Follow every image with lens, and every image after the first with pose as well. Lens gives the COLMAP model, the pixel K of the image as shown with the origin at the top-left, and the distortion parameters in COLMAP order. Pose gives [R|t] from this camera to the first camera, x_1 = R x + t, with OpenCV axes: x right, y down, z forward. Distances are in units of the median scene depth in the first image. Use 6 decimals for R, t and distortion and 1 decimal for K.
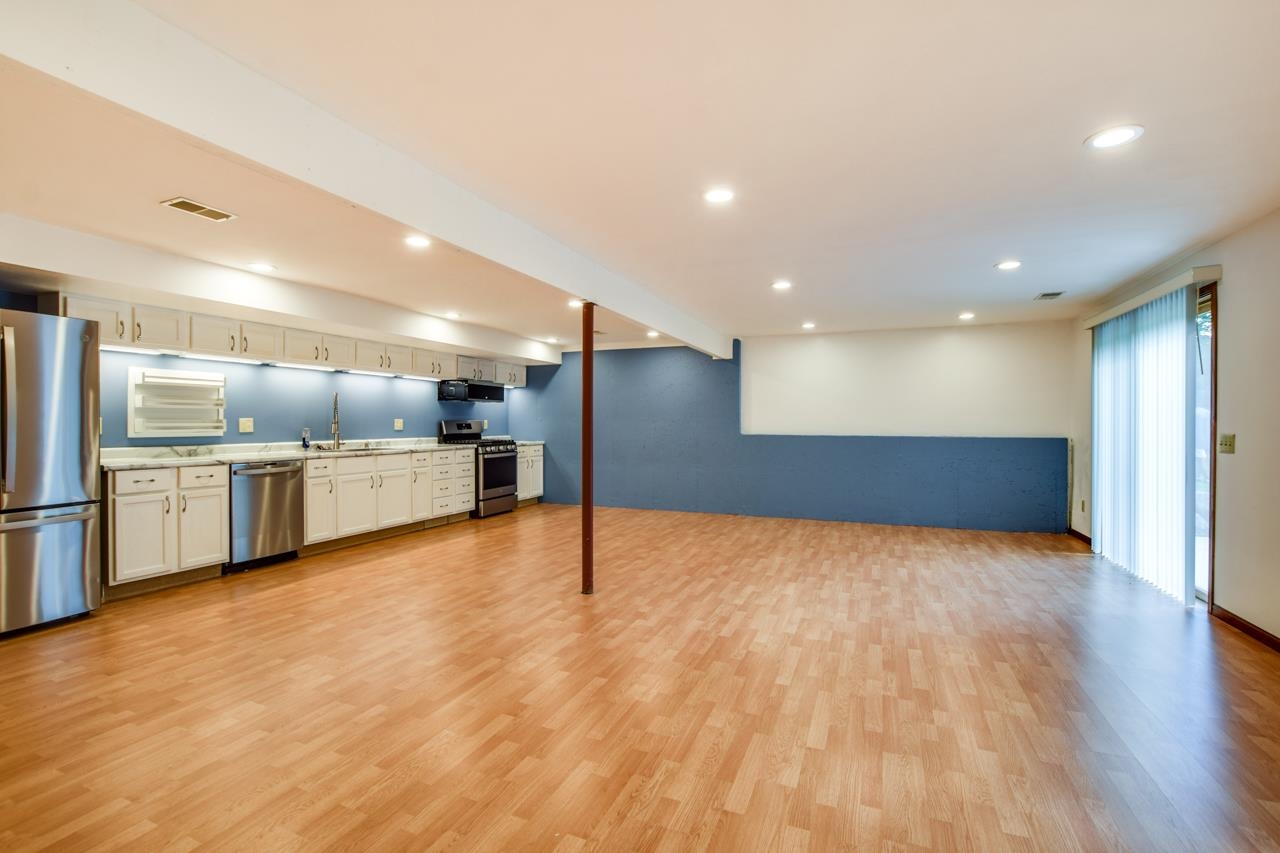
lens RADIAL K [[581.7, 0, 640.0], [0, 581.7, 426.5], [0, 0, 1]] dist [-0.022552, 0.000003]
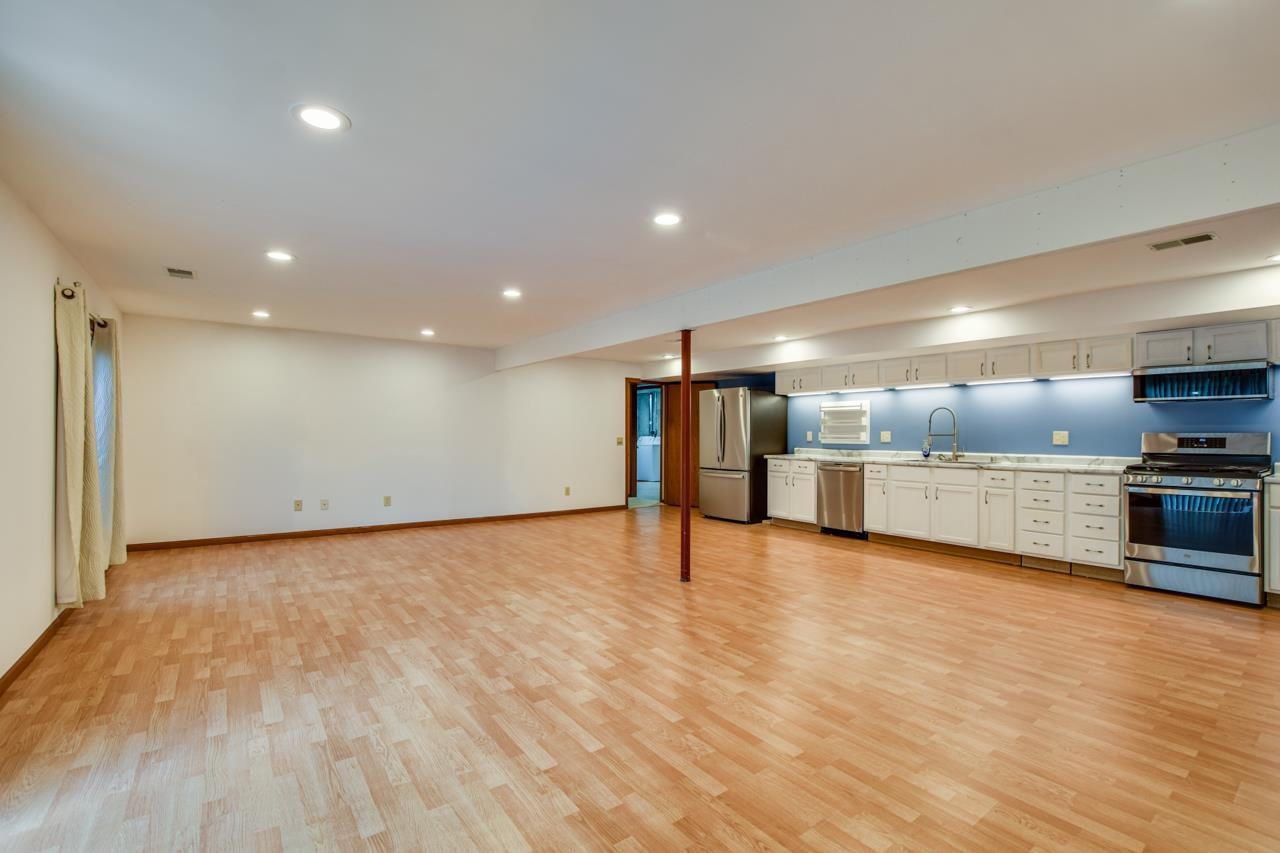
lens RADIAL K [[565.9, 0, 636.4], [0, 565.9, 428.8], [0, 0, 1]] dist [-0.033436, 0.008591]
pose [[-0.524480, -0.011959, -0.851339, 0.670068], [-0.011855, 0.999907, -0.006743, -0.004612], [0.851340, 0.006557, -0.524573, 1.097714]]
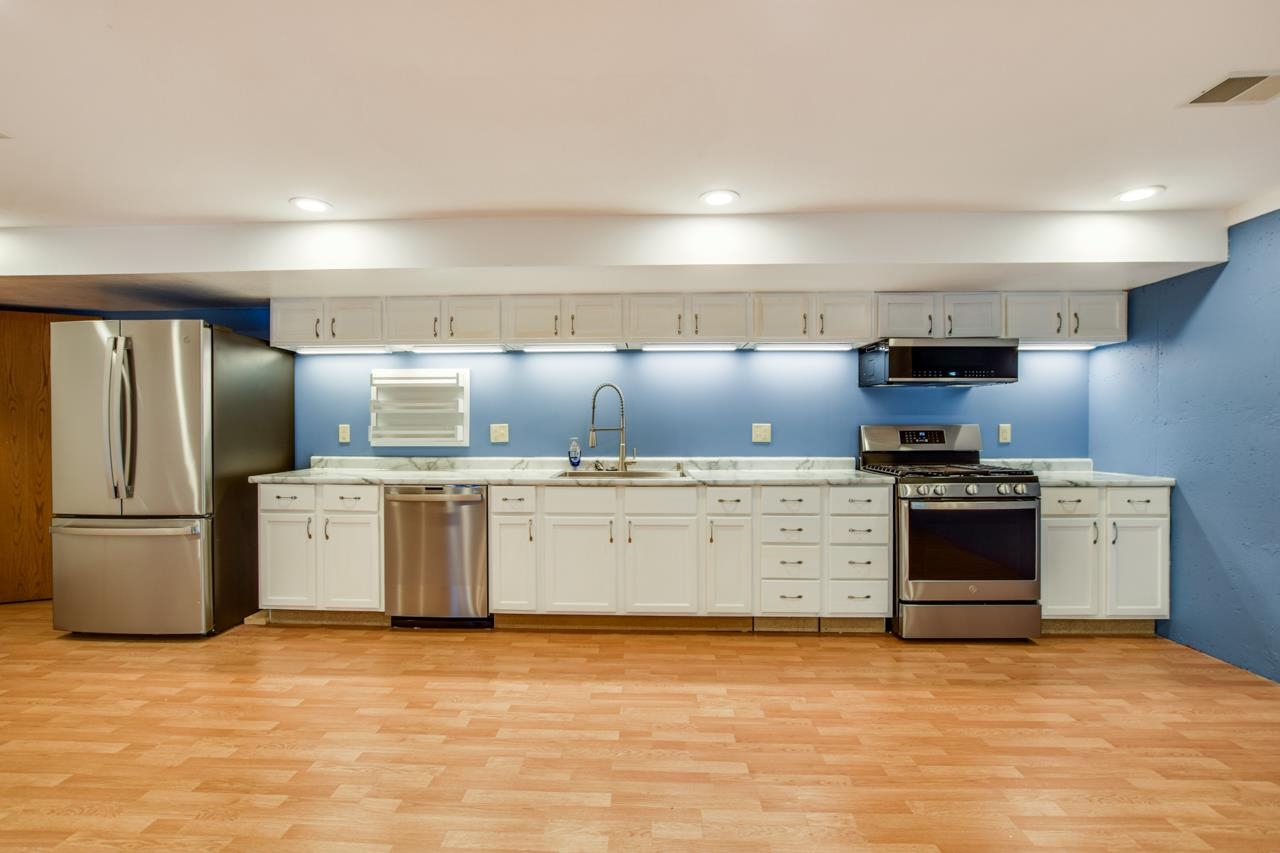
lens RADIAL K [[573.0, 0, 627.9], [0, 573.0, 428.8], [0, 0, 1]] dist [-0.029533, 0.009751]
pose [[0.345401, -0.001034, -0.938455, 0.084328], [-0.004675, 0.999985, -0.002822, -0.006060], [0.938444, 0.005362, 0.345391, 0.826568]]
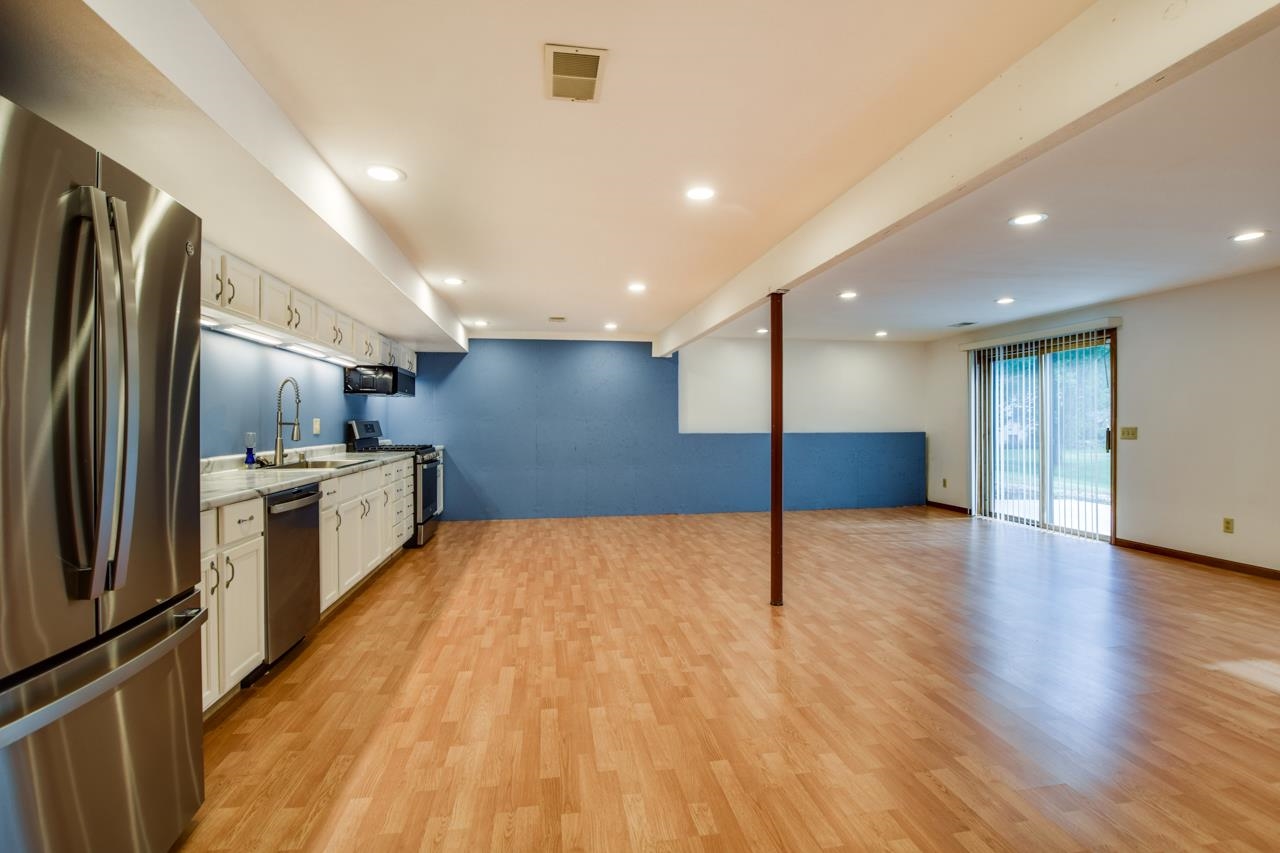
lens RADIAL K [[586.2, 0, 652.4], [0, 586.2, 429.5], [0, 0, 1]] dist [-0.027716, 0.000213]
pose [[0.839816, -0.011036, 0.542759, -0.554577], [0.008484, 0.999938, 0.007205, -0.001178], [-0.542805, -0.001446, 0.839858, 0.235036]]
